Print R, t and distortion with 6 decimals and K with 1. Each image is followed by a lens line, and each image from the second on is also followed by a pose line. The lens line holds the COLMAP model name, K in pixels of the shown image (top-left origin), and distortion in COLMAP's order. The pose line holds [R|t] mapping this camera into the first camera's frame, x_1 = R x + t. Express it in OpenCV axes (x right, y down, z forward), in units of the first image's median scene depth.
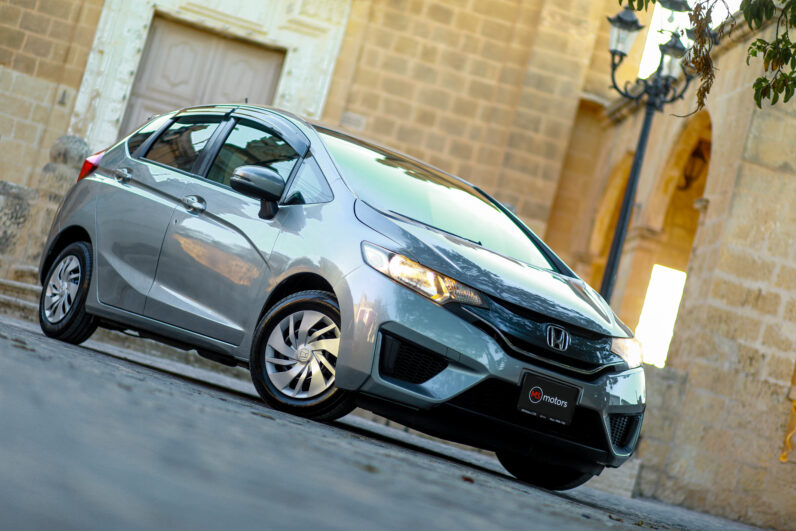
lens RADIAL K [[1893.1, 0, 405.8], [0, 1893.1, 281.4], [0, 0, 1]] dist [-0.165055, 0.000000]
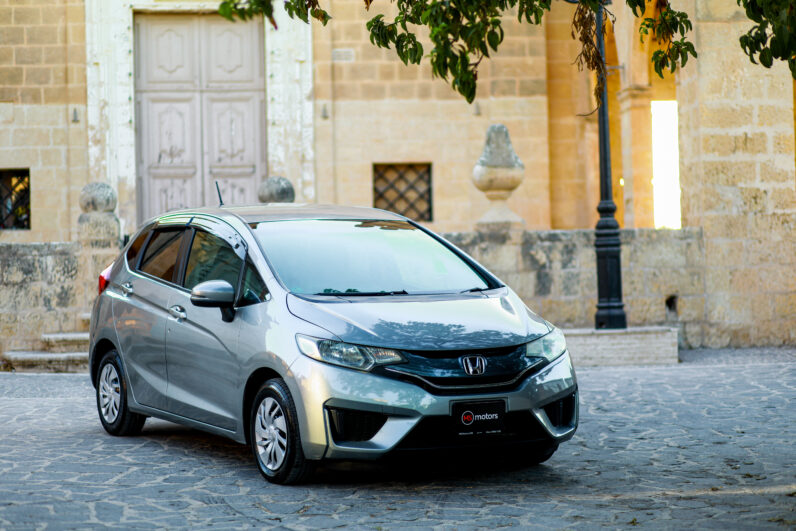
lens RADIAL K [[1893.1, 0, 400.6], [0, 1893.1, 272.4], [0, 0, 1]] dist [-0.165055, 0.000000]
pose [[0.957362, -0.283353, -0.056298, 0.031394], [0.287419, 0.953872, 0.086711, -0.057878], [0.029131, -0.099194, 0.994642, -0.067185]]
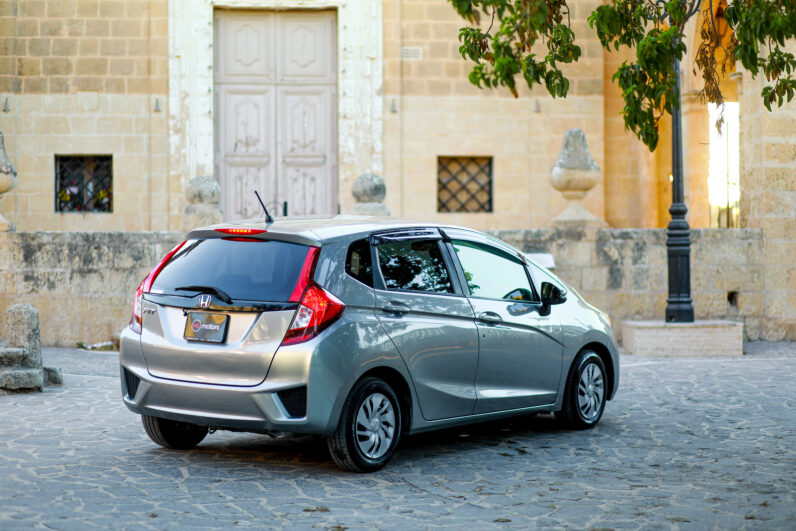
lens RADIAL K [[1893.1, 0, 401.4], [0, 1893.1, 269.5], [0, 0, 1]] dist [-0.165055, 0.000000]
pose [[0.962858, -0.264014, -0.056586, -0.004788], [0.268607, 0.957919, 0.101203, -0.086559], [0.027486, -0.112643, 0.993255, -0.134708]]
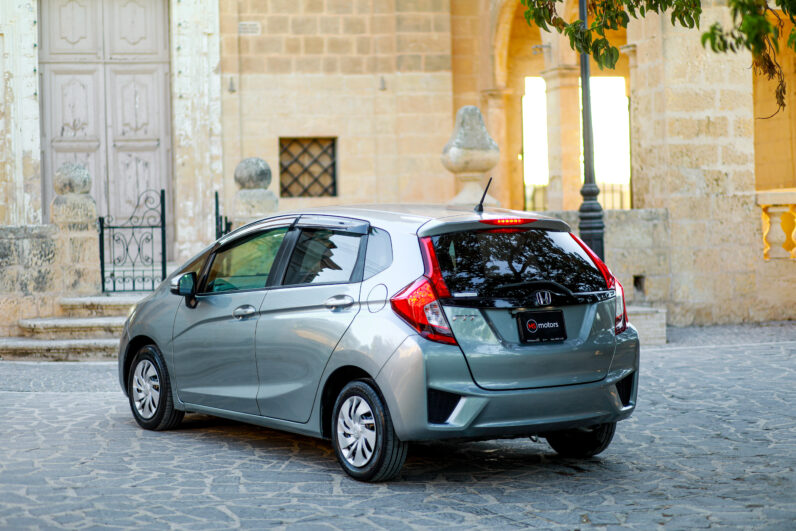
lens RADIAL K [[1893.1, 0, 396.0], [0, 1893.1, 262.8], [0, 0, 1]] dist [-0.165055, 0.000000]
pose [[0.953991, -0.286580, 0.088159, -0.089601], [0.271832, 0.950737, 0.149021, -0.106897], [-0.126522, -0.118200, 0.984896, -0.060171]]
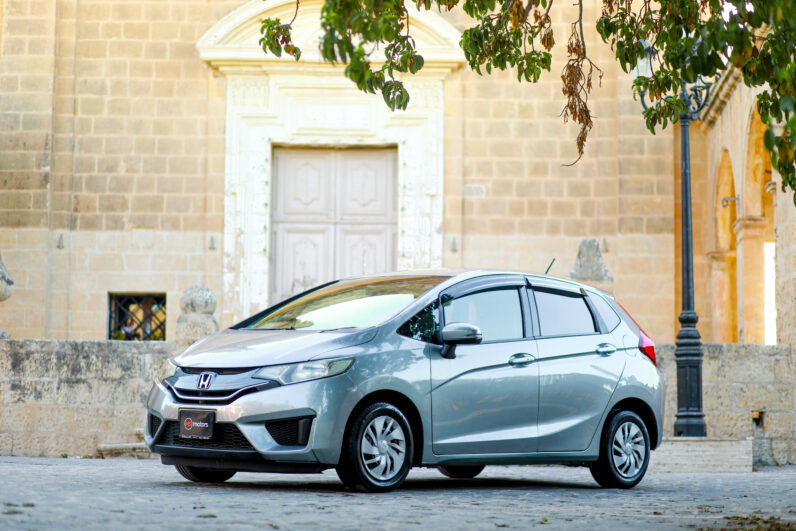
lens RADIAL K [[1893.1, 0, 402.0], [0, 1893.1, 266.0], [0, 0, 1]] dist [-0.165055, 0.000000]
pose [[0.952403, -0.268966, -0.143479, 0.085925], [0.264043, 0.963071, -0.052679, 0.002739], [0.152349, 0.012287, 0.988250, -0.080572]]
